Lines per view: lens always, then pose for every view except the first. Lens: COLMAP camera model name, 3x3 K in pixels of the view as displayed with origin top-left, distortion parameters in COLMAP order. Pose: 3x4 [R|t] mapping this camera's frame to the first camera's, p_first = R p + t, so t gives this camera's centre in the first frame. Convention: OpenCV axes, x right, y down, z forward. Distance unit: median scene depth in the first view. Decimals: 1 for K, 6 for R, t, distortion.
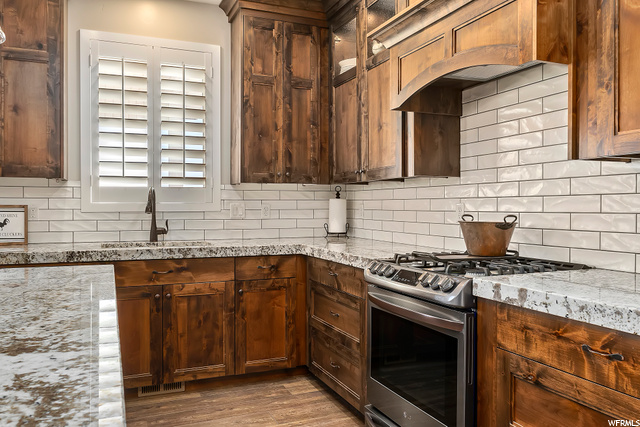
lens RADIAL K [[510.2, 0, 315.2], [0, 510.2, 210.5], [0, 0, 1]] dist [-0.003783, 0.003910]
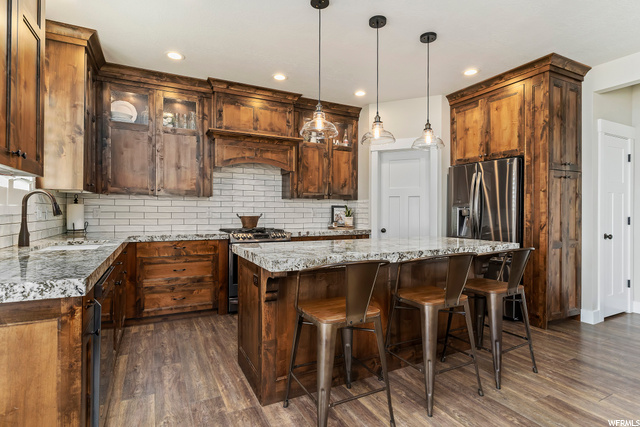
lens RADIAL K [[329.4, 0, 316.8], [0, 329.4, 211.3], [0, 0, 1]] dist [-0.013031, 0.007579]
pose [[-0.086448, -0.000682, 0.996256, -1.062154], [0.002608, 0.999996, 0.000911, -0.003649], [-0.996253, 0.002677, -0.086446, 0.567343]]
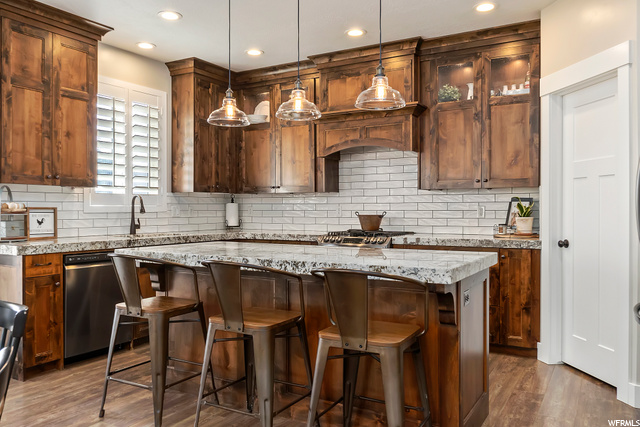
lens RADIAL K [[510.2, 0, 319.5], [0, 510.2, 213.8], [0, 0, 1]] dist [-0.003783, 0.003910]
pose [[0.795521, -0.008663, 0.605864, -0.813875], [0.007422, 0.999962, 0.004554, 0.004383], [-0.605880, 0.000874, 0.795555, -0.414294]]
